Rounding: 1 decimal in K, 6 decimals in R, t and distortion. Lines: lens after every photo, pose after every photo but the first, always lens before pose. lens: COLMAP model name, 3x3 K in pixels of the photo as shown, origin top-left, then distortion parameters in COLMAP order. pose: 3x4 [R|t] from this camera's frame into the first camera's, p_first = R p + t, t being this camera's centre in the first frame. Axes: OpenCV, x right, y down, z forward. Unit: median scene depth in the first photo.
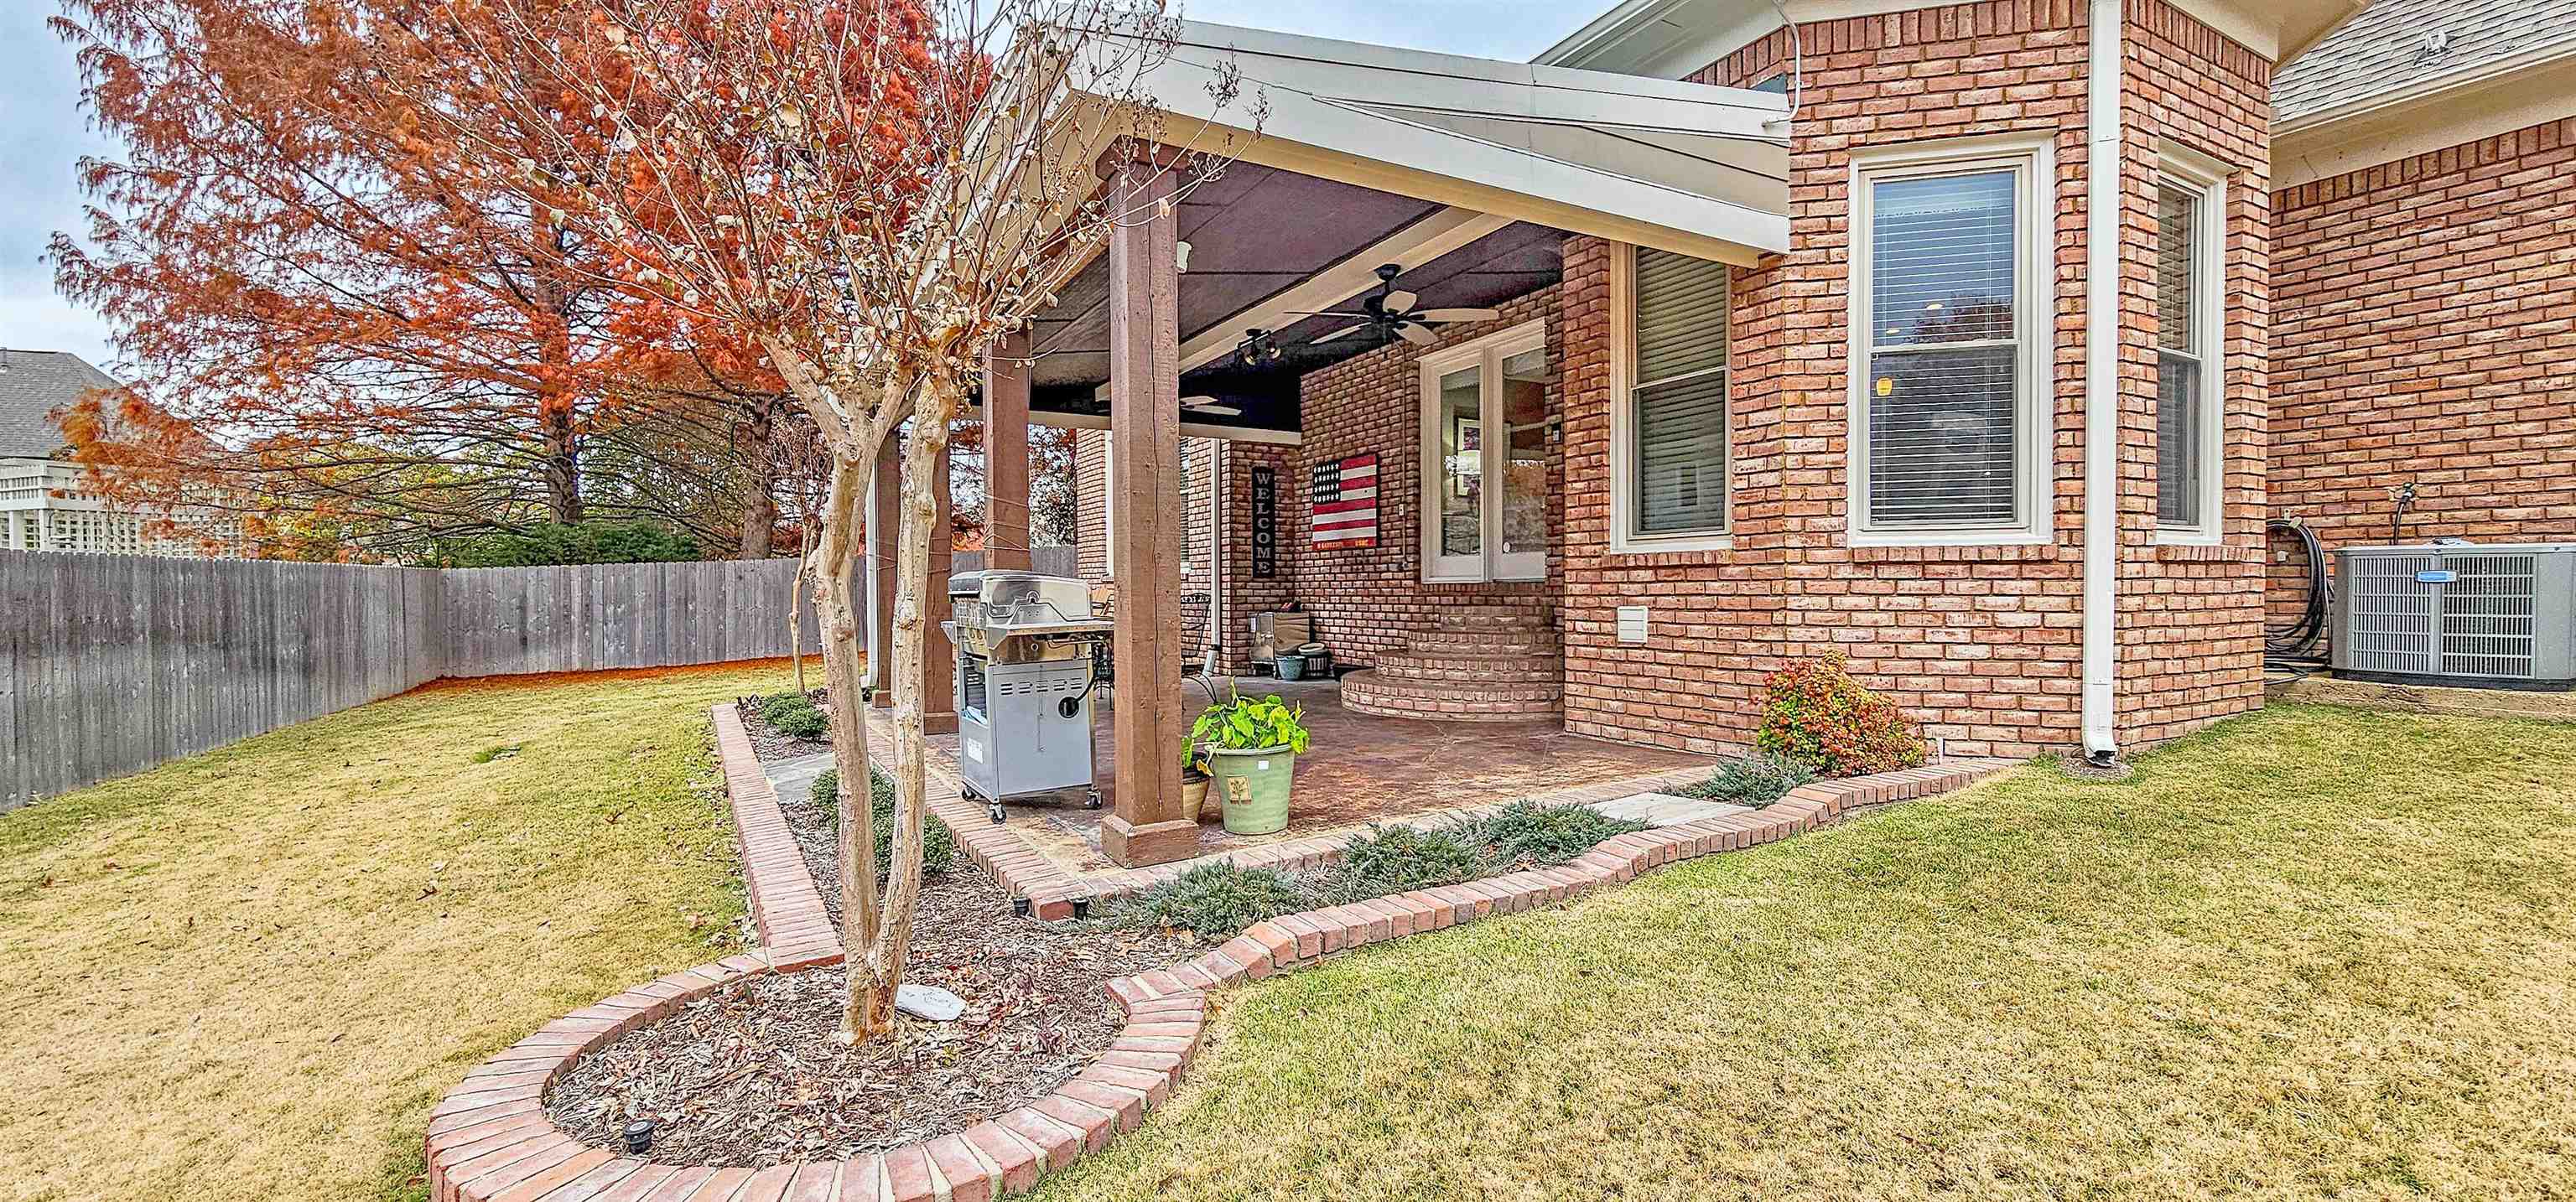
lens RADIAL K [[1055.0, 0, 1284.5], [0, 1055.0, 608.7], [0, 0, 1]] dist [-0.001905, 0.000505]
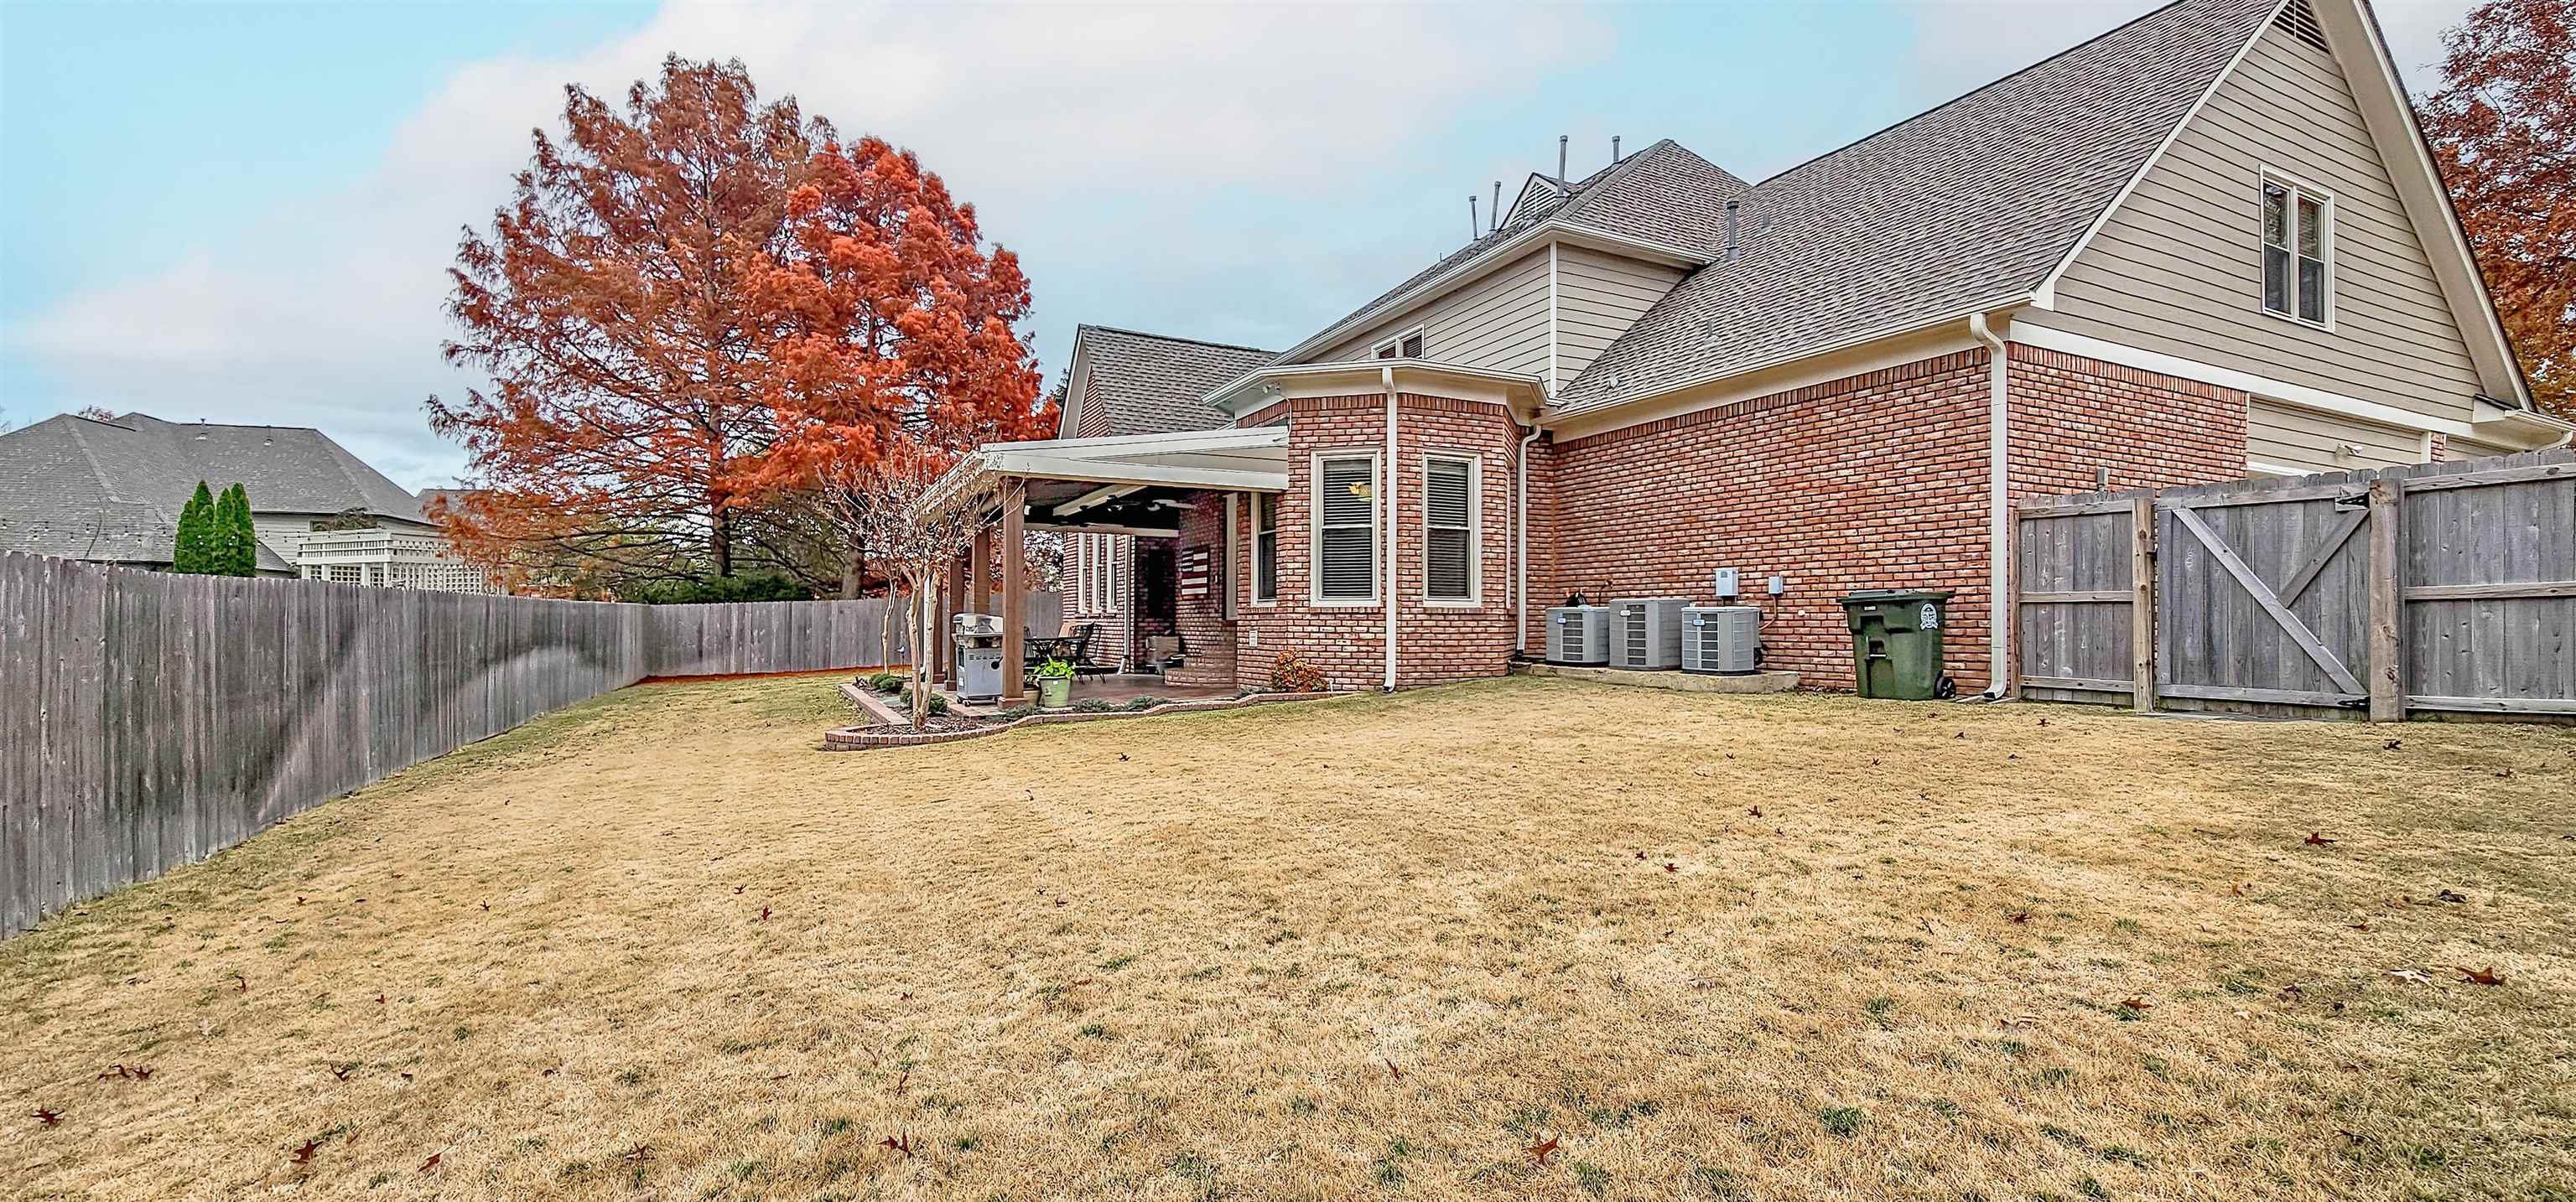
lens RADIAL K [[1055.0, 0, 1289.7], [0, 1055.0, 609.1], [0, 0, 1]] dist [-0.001905, 0.000505]
pose [[0.998791, 0.008194, -0.048464, 0.292019], [-0.009790, 0.999415, -0.032781, 0.013854], [0.048167, 0.033216, 0.998287, -0.714281]]
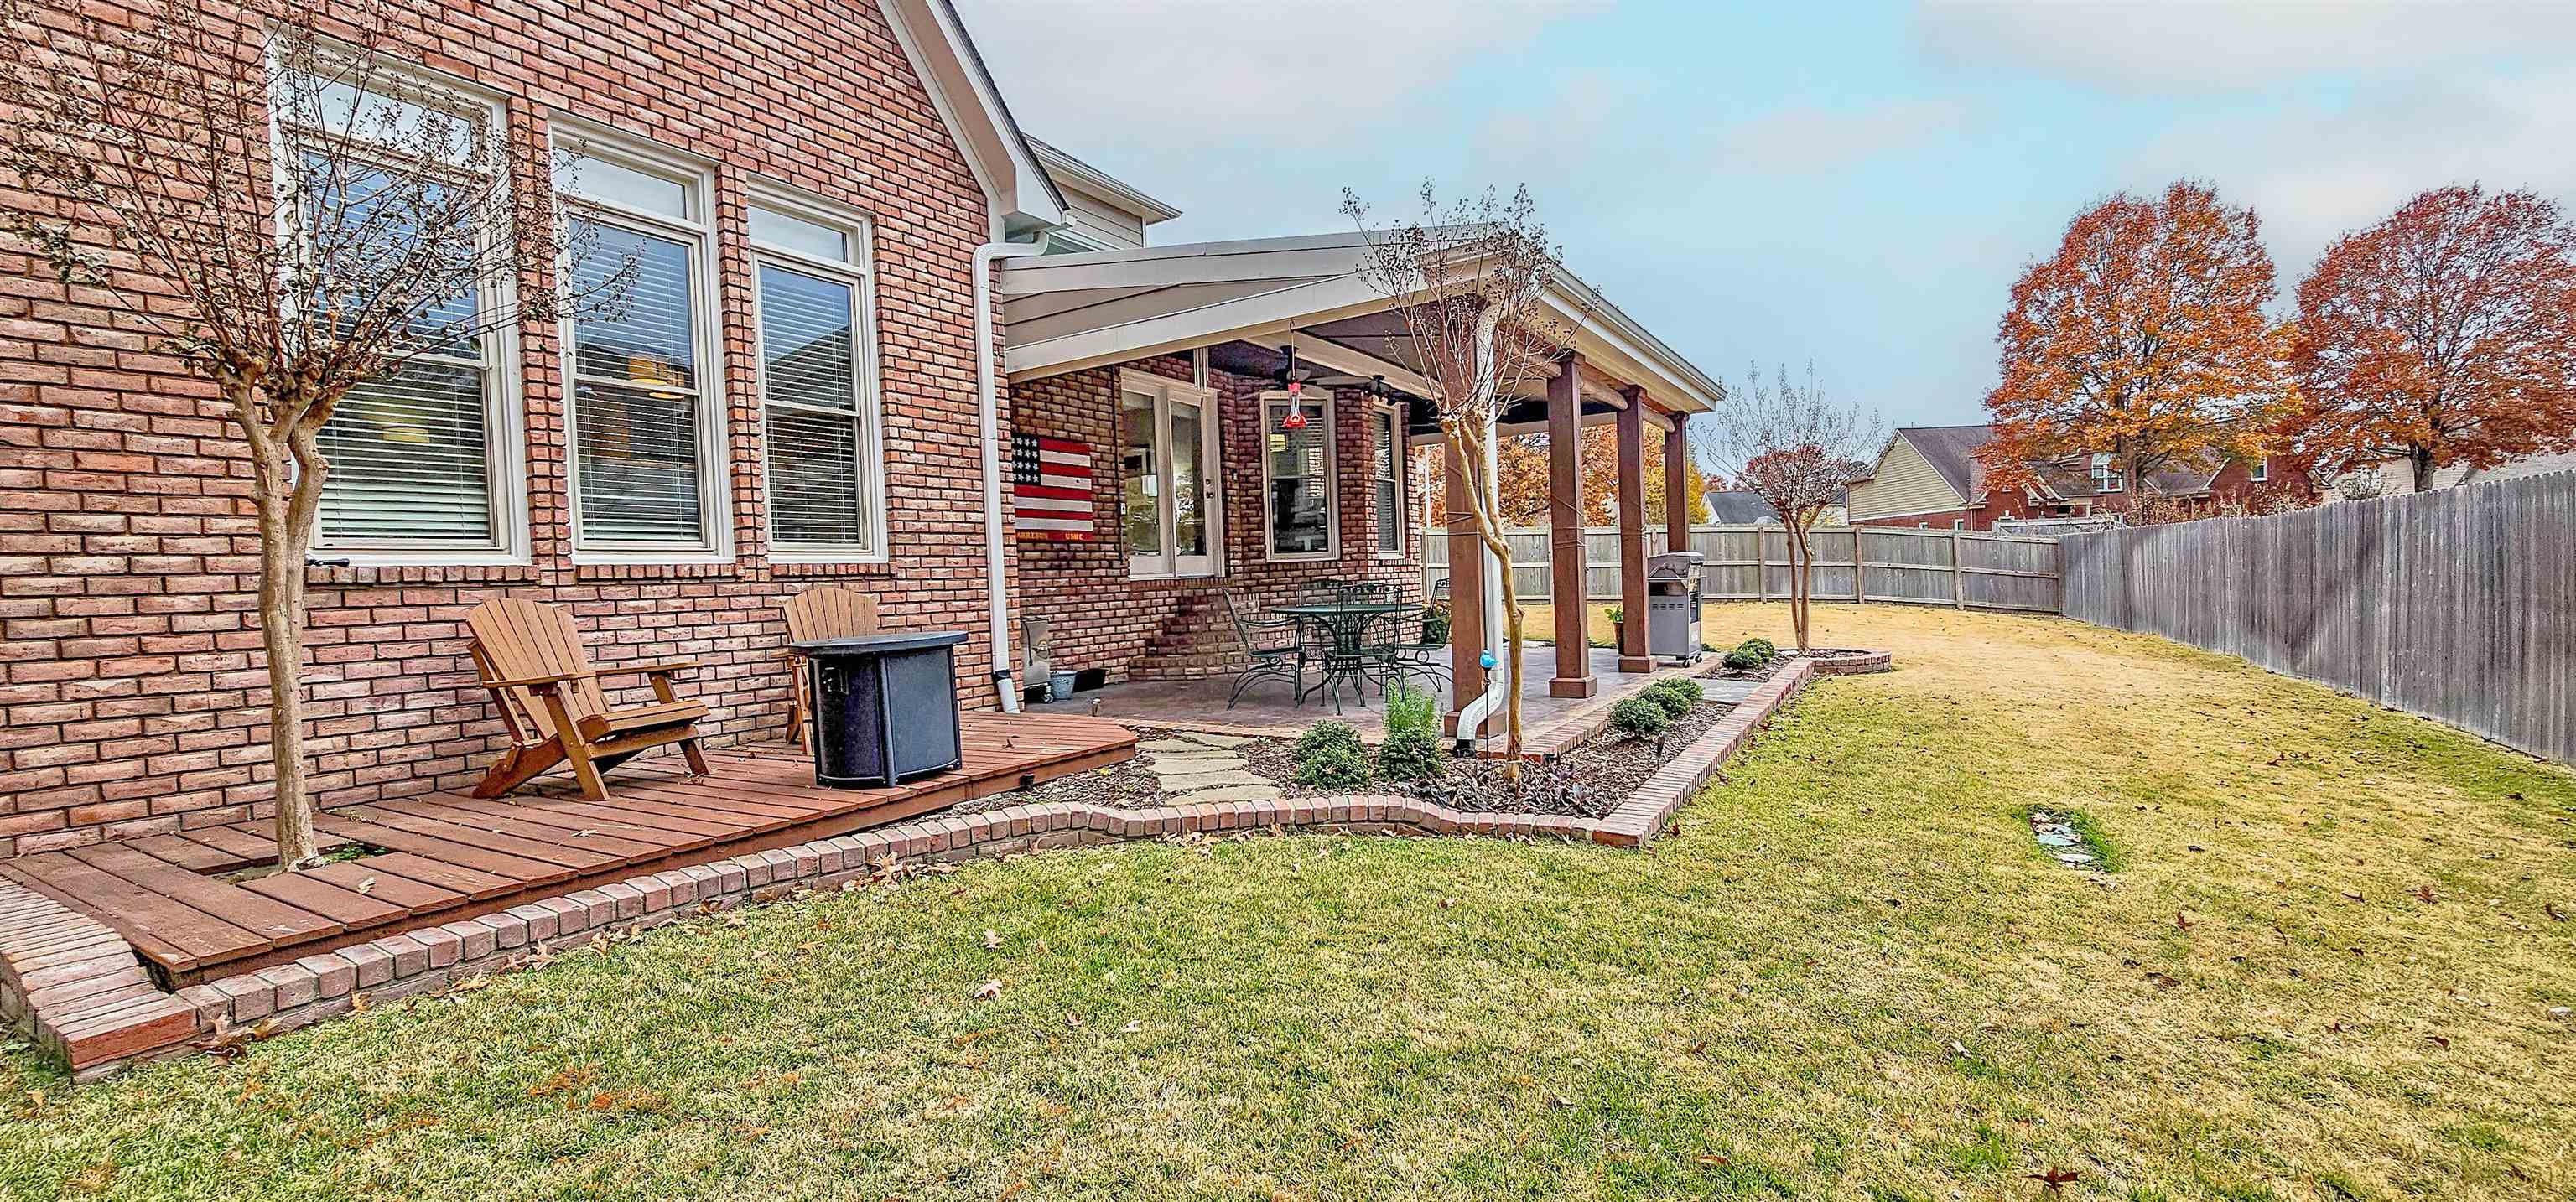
lens RADIAL K [[1055.0, 0, 1284.2], [0, 1055.0, 596.4], [0, 0, 1]] dist [-0.001905, 0.000505]
pose [[-0.492501, 0.007520, 0.870279, -0.779862], [0.058885, 0.997959, 0.024701, -0.021588], [-0.868317, 0.063412, -0.491939, 1.244033]]
